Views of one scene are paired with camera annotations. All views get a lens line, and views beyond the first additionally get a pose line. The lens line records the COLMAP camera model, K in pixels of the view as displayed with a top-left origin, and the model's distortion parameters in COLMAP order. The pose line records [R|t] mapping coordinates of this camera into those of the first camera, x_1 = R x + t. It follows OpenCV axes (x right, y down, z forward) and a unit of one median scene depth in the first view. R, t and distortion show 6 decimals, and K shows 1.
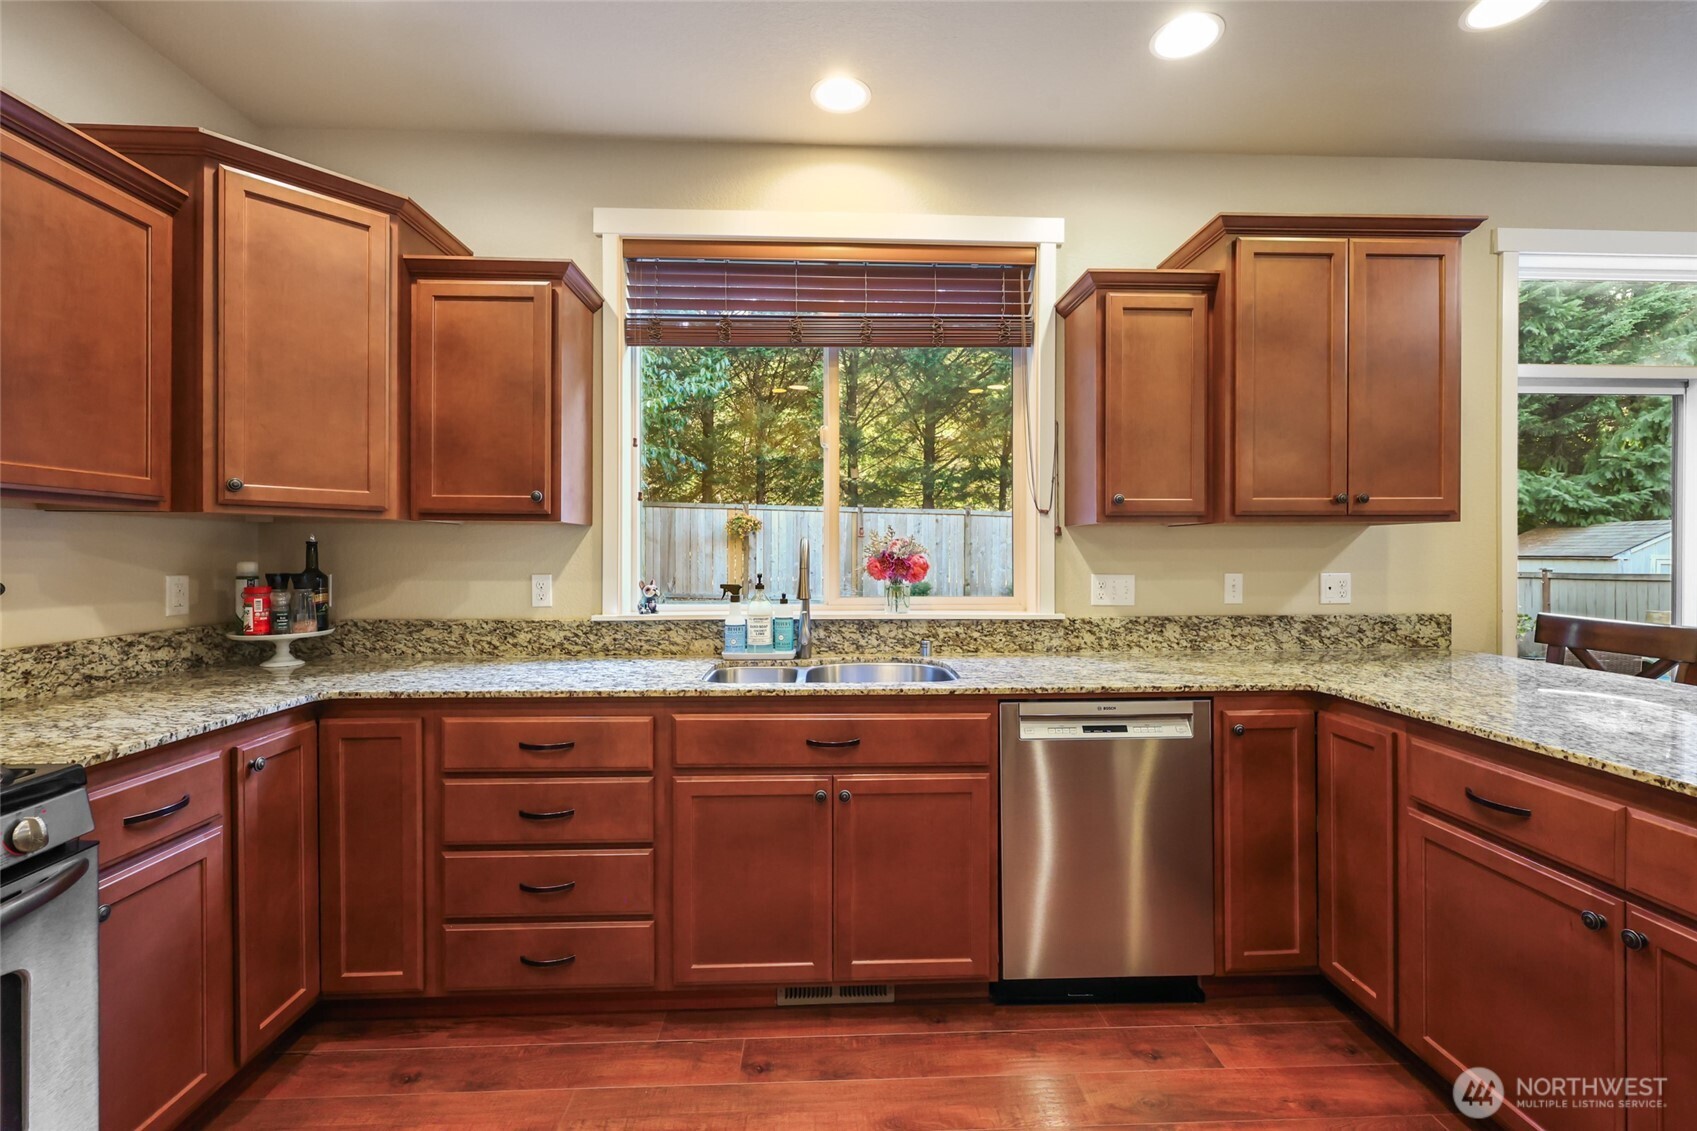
lens RADIAL K [[735.9, 0, 857.5], [0, 735.9, 558.4], [0, 0, 1]] dist [-0.002005, -0.000129]
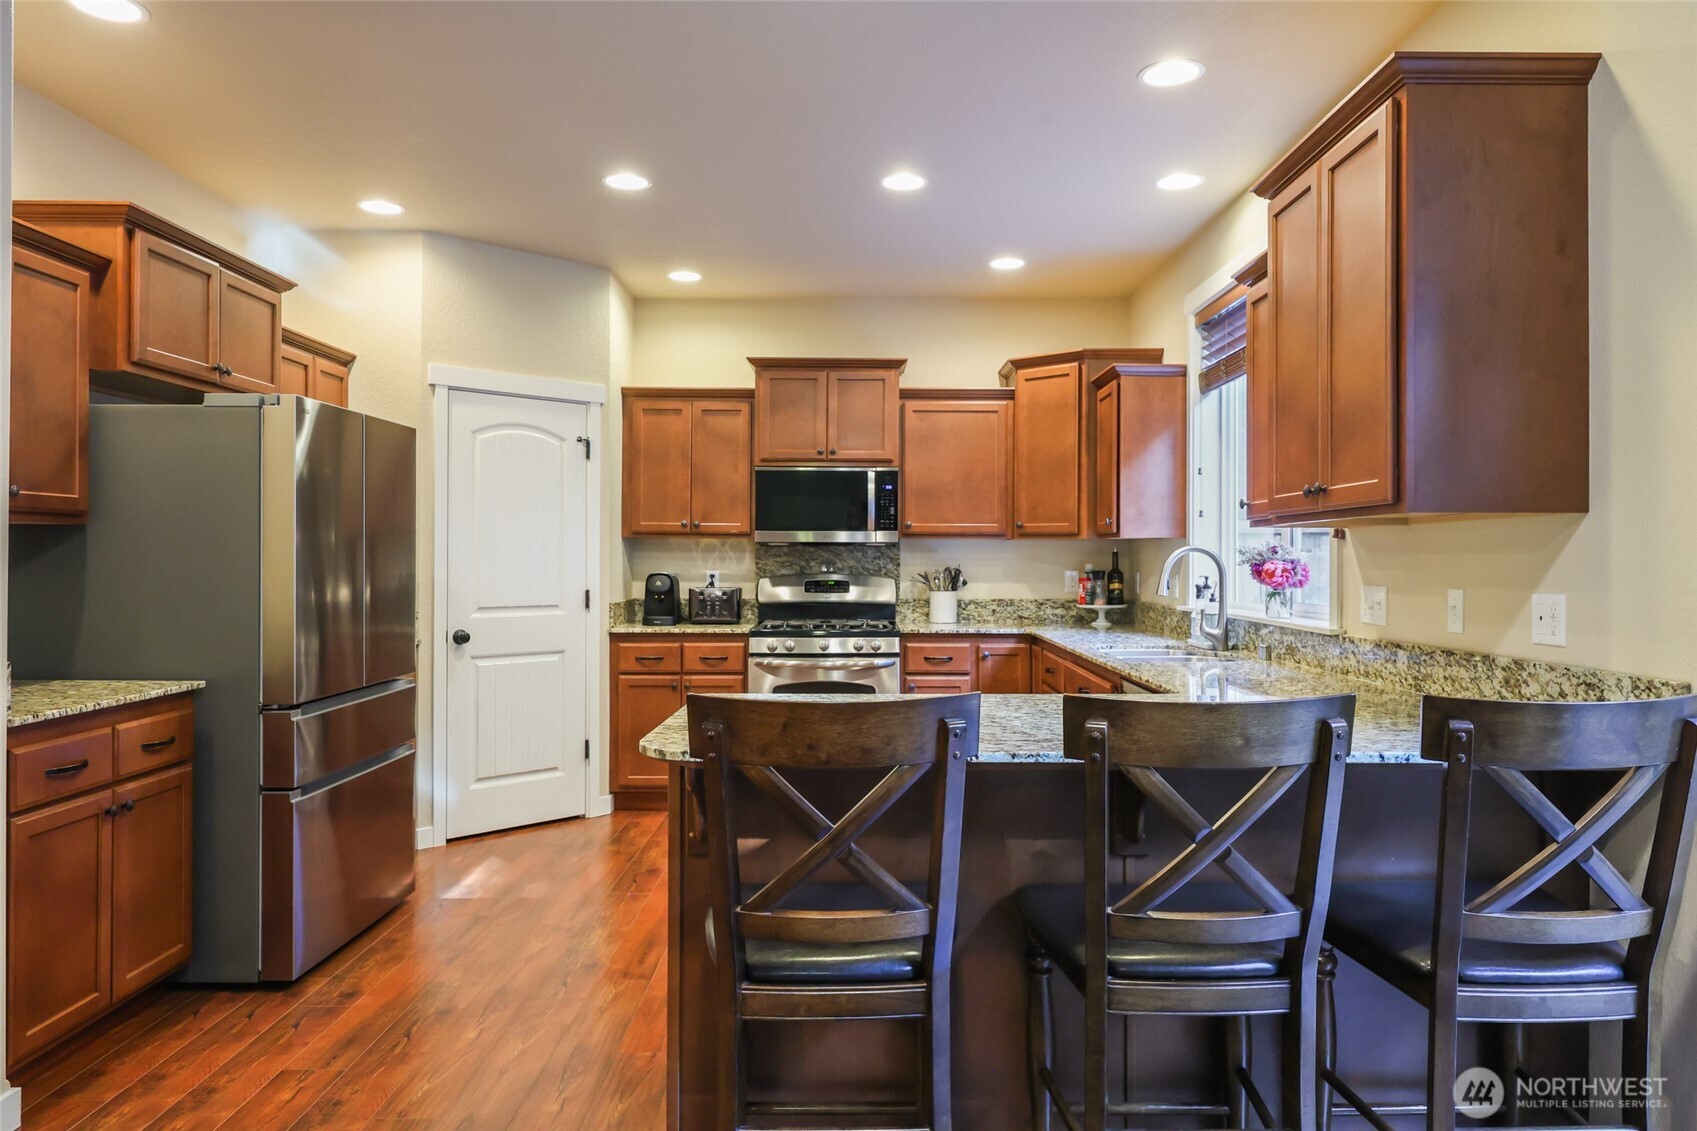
lens RADIAL K [[1124.8, 0, 843.0], [0, 1124.8, 557.8], [0, 0, 1]] dist [0.001022, 0.000380]
pose [[-0.061270, -0.000489, -0.998121, 1.688866], [-0.009420, 0.999956, 0.000088, -0.003587], [0.998077, 0.009408, -0.061272, 0.511498]]
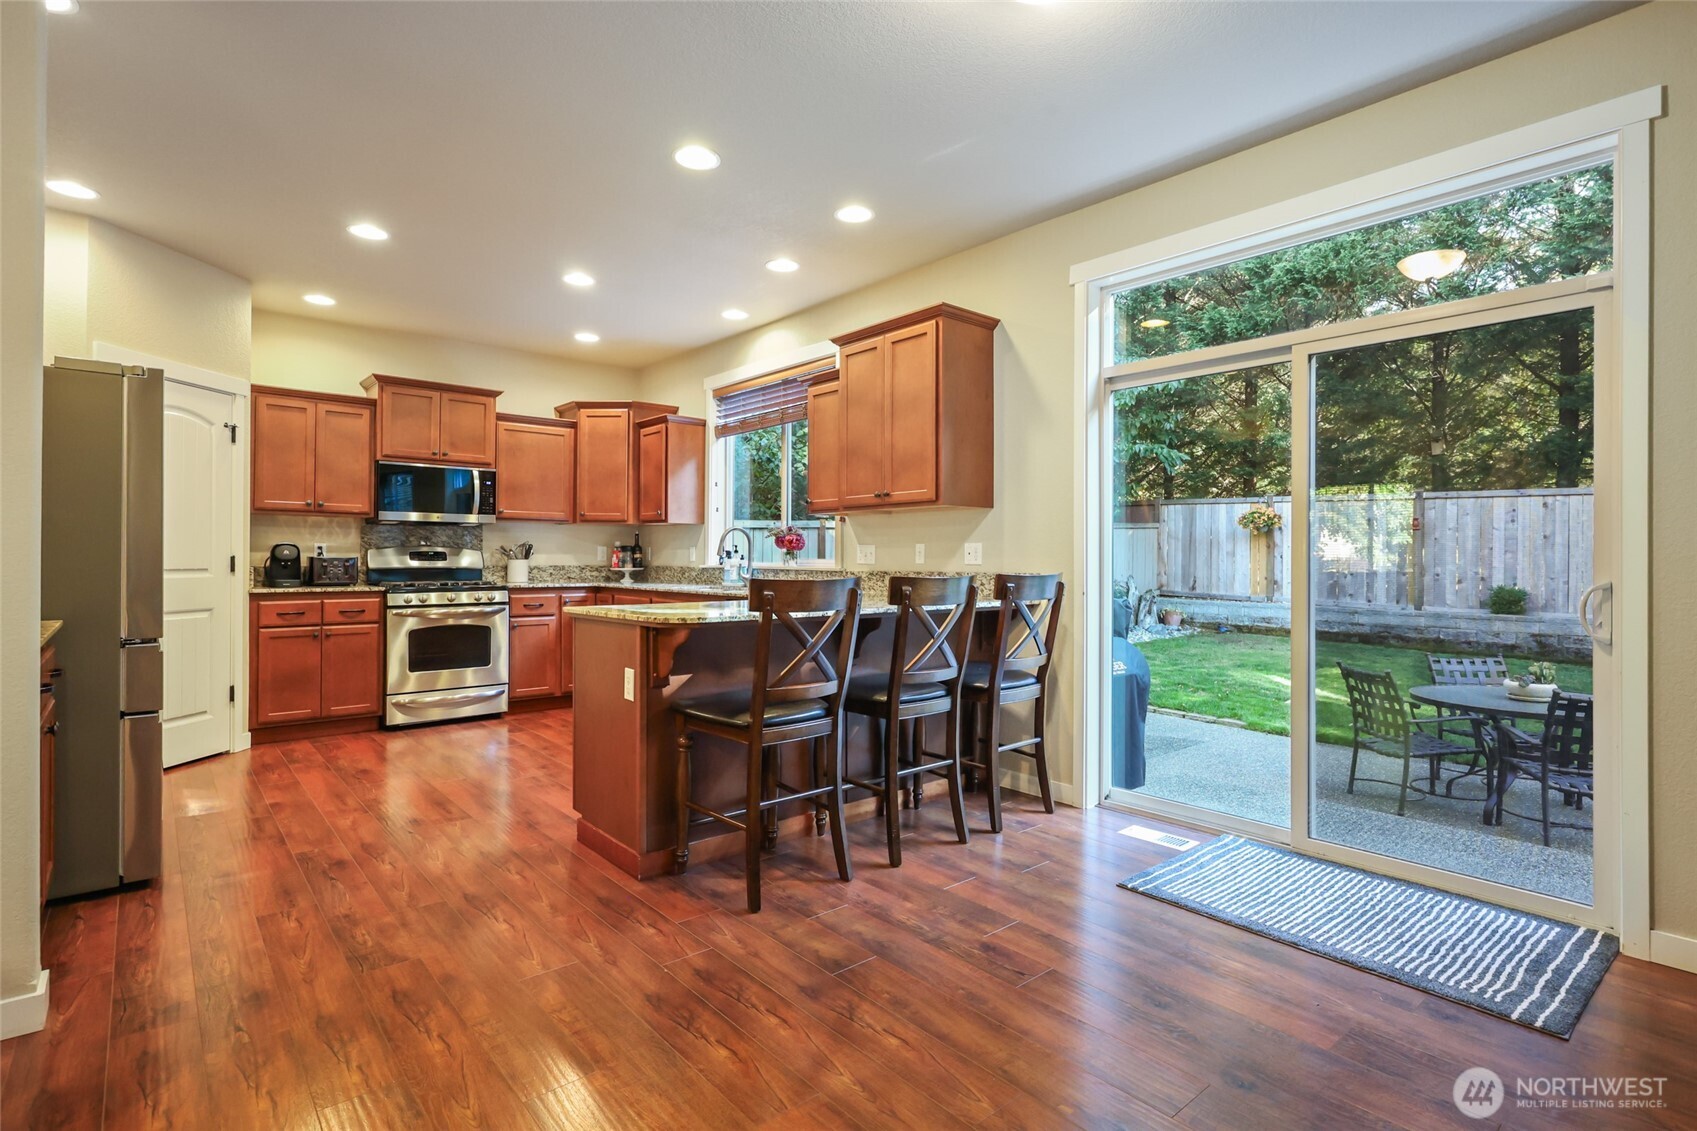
lens RADIAL K [[843.3, 0, 848.0], [0, 843.3, 561.2], [0, 0, 1]] dist [-0.001974, -0.000099]
pose [[0.606970, 0.005454, -0.794706, 1.882754], [-0.010580, 0.999943, -0.001218, 0.063683], [0.794654, 0.009147, 0.606994, -0.174007]]
